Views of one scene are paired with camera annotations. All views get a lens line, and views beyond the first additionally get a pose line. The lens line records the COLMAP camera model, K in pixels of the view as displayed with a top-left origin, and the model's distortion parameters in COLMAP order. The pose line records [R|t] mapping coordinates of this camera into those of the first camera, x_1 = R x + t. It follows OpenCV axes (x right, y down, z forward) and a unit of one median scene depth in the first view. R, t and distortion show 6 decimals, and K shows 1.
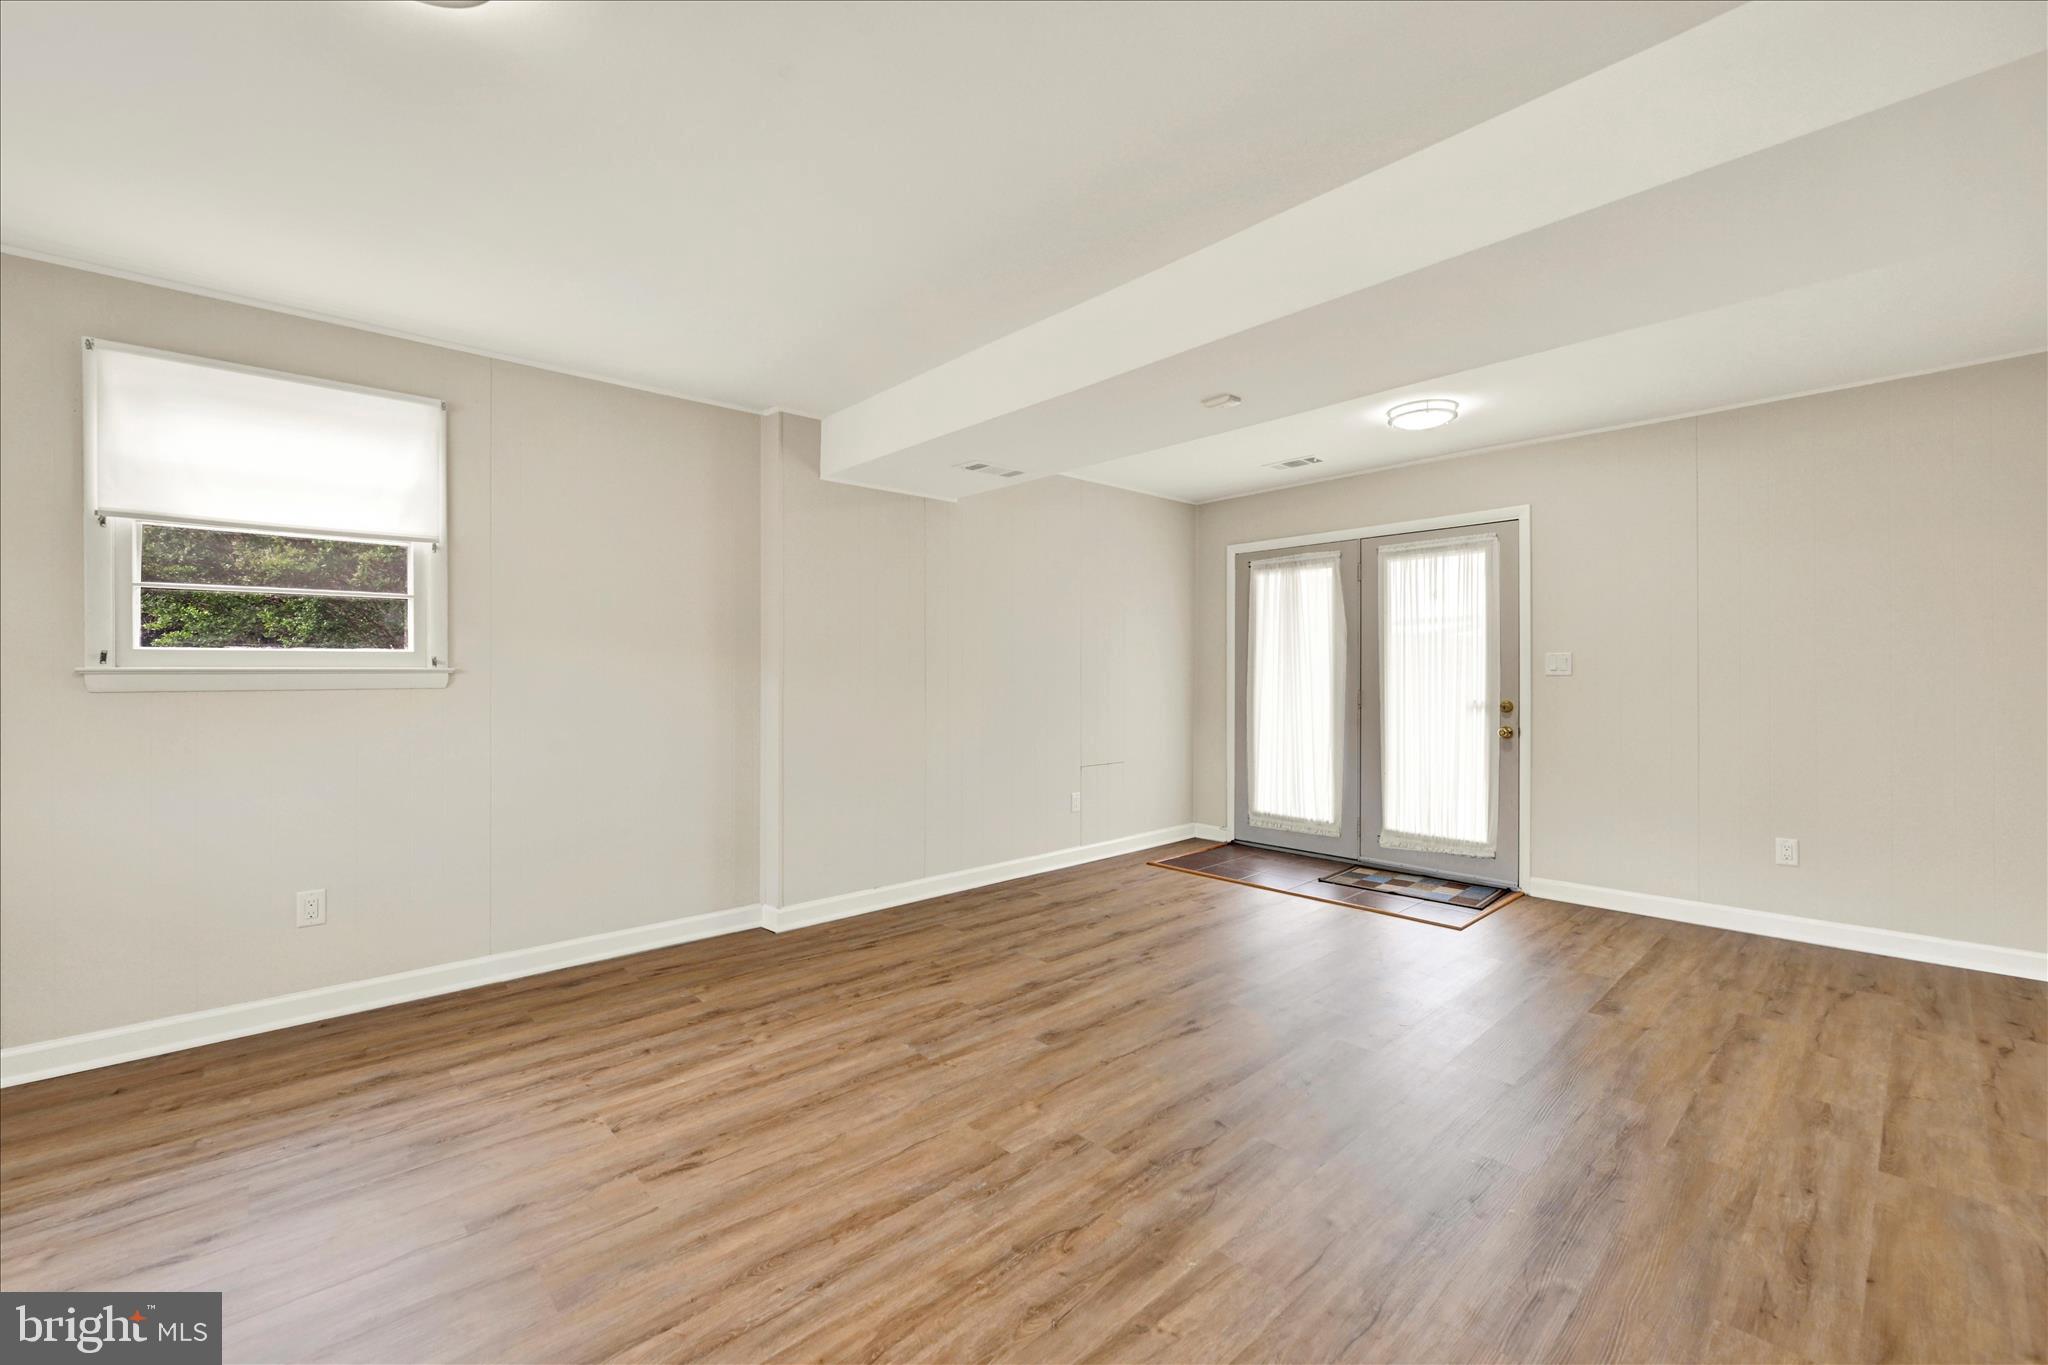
lens RADIAL K [[833.7, 0, 1024.4], [0, 833.7, 687.1], [0, 0, 1]] dist [0.009389, 0.000879]
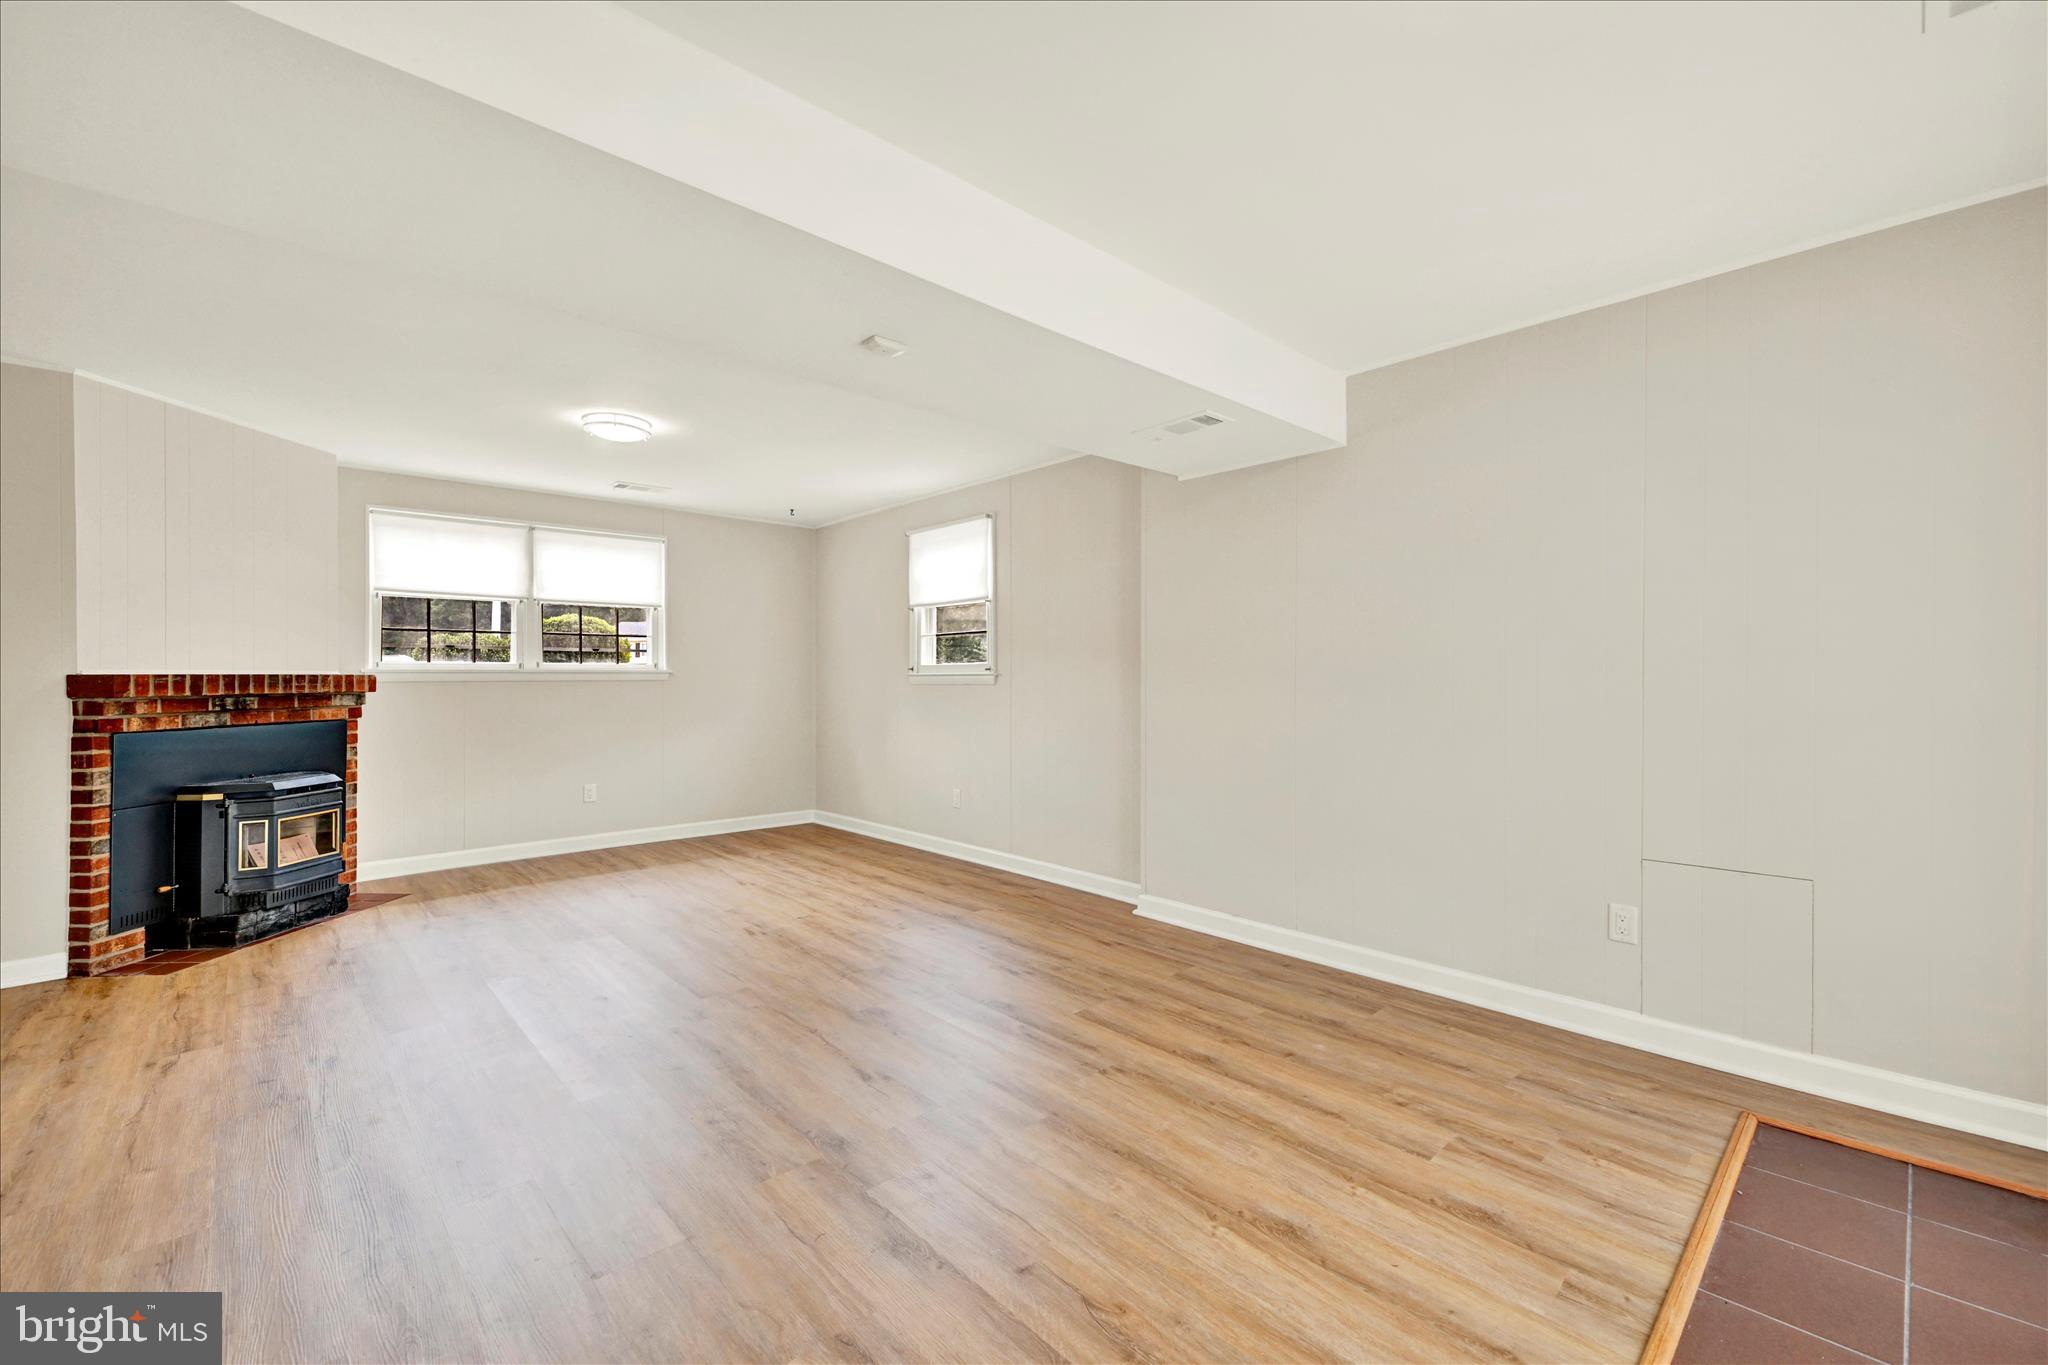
lens RADIAL K [[833.7, 0, 1008.9], [0, 833.7, 670.2], [0, 0, 1]] dist [0.009389, 0.000879]
pose [[0.000316, -0.005434, -0.999985, 1.036391], [-0.017897, 0.999825, -0.005439, -0.018268], [0.999840, 0.017898, 0.000219, 1.086940]]
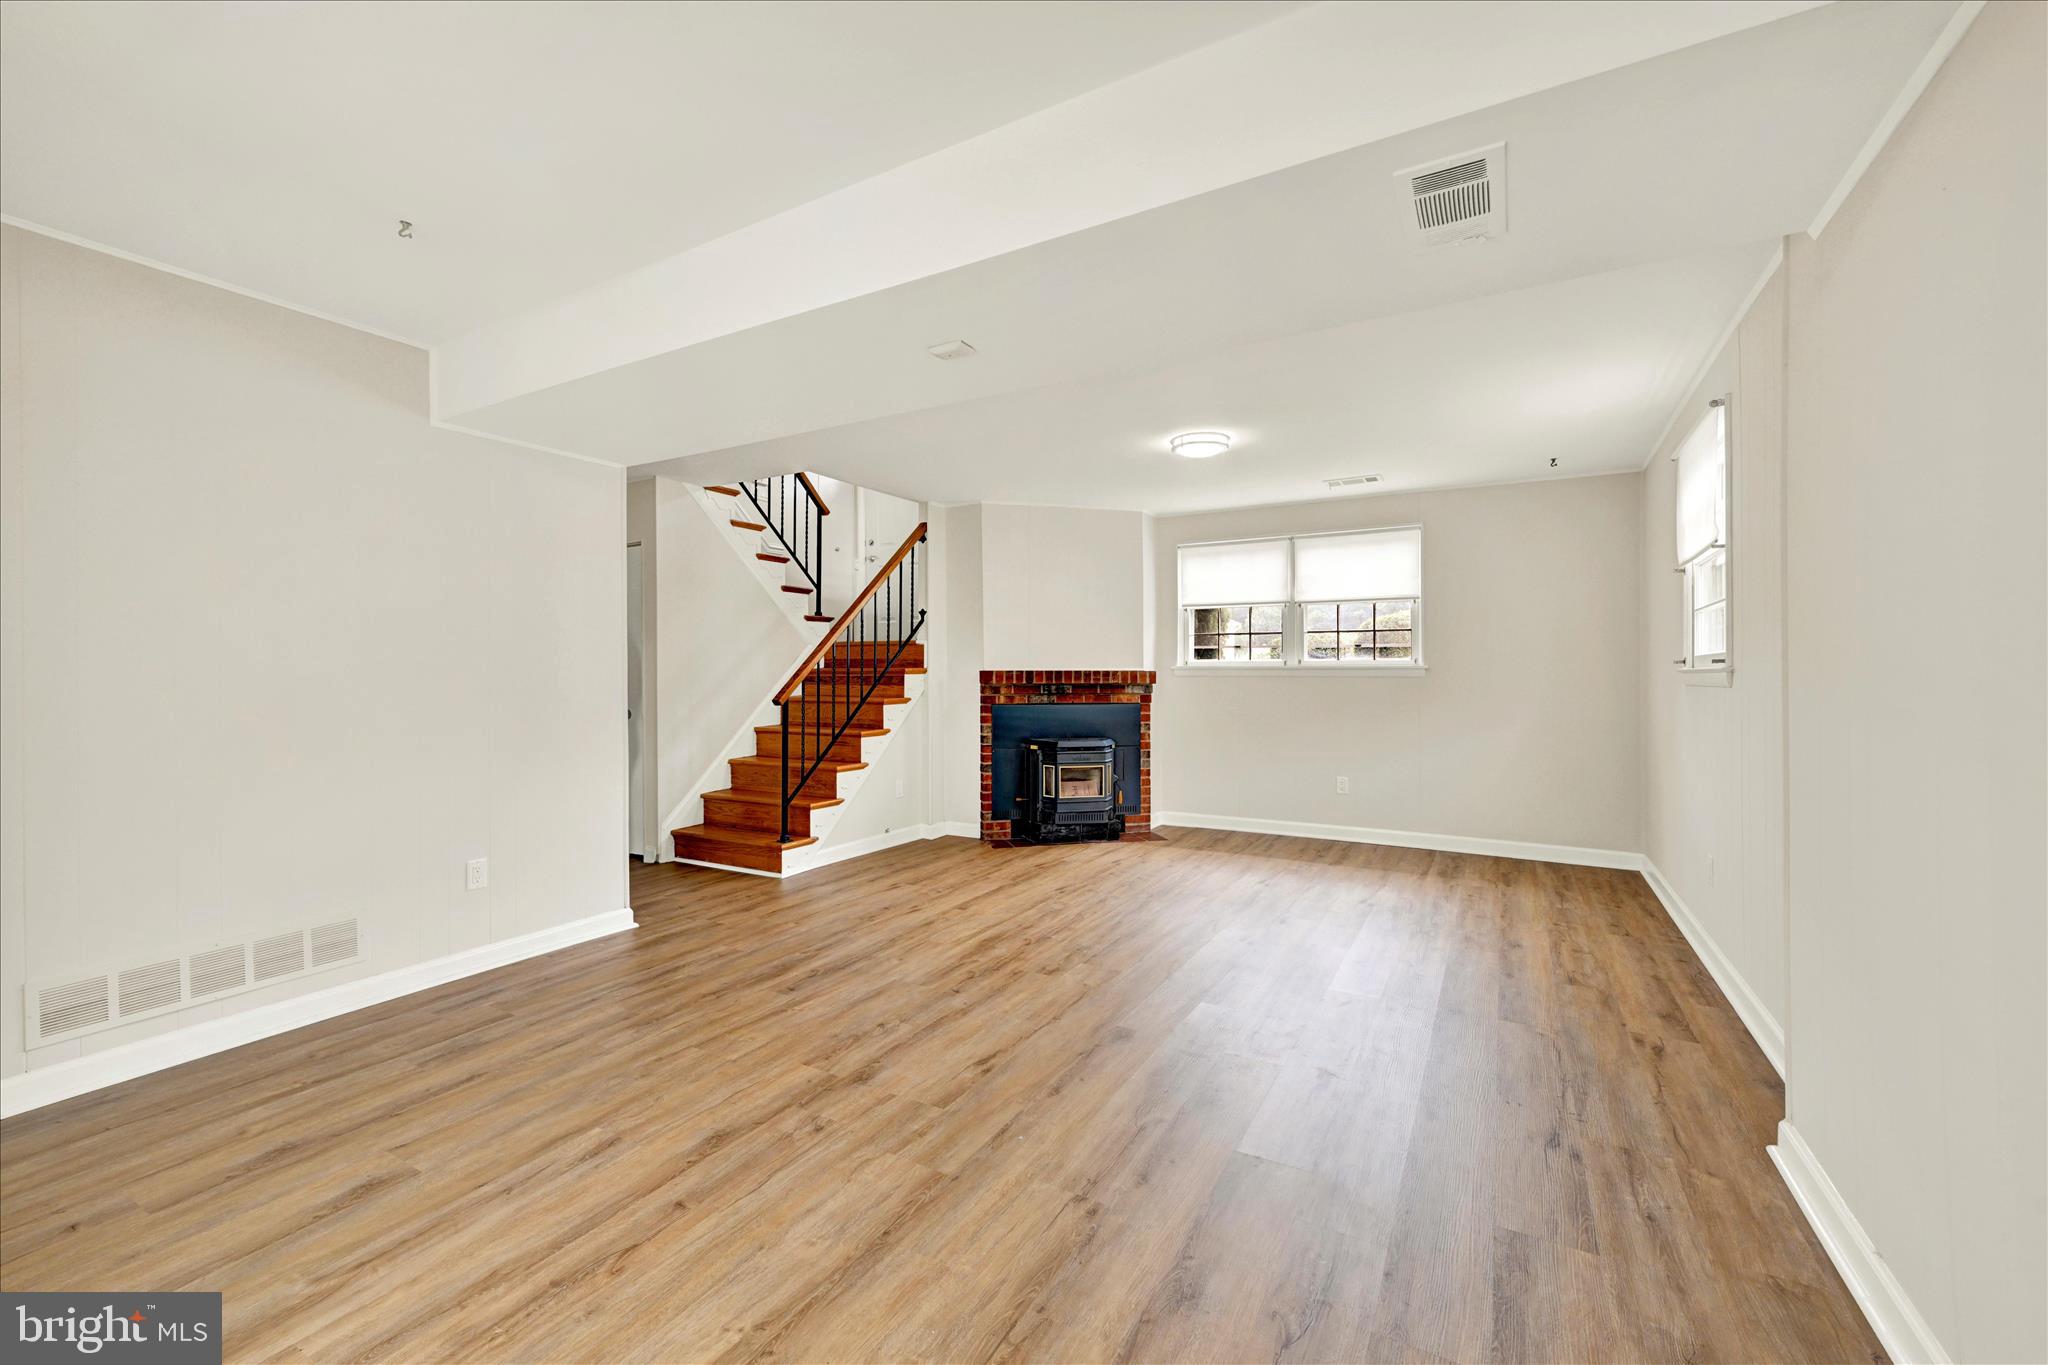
lens RADIAL K [[833.7, 0, 1035.8], [0, 833.7, 668.7], [0, 0, 1]] dist [0.009389, 0.000879]
pose [[-0.947899, 0.001725, -0.318567, 0.417076], [-0.002591, 0.999911, 0.013122, -0.028390], [0.318561, 0.013264, -0.947810, 1.779721]]
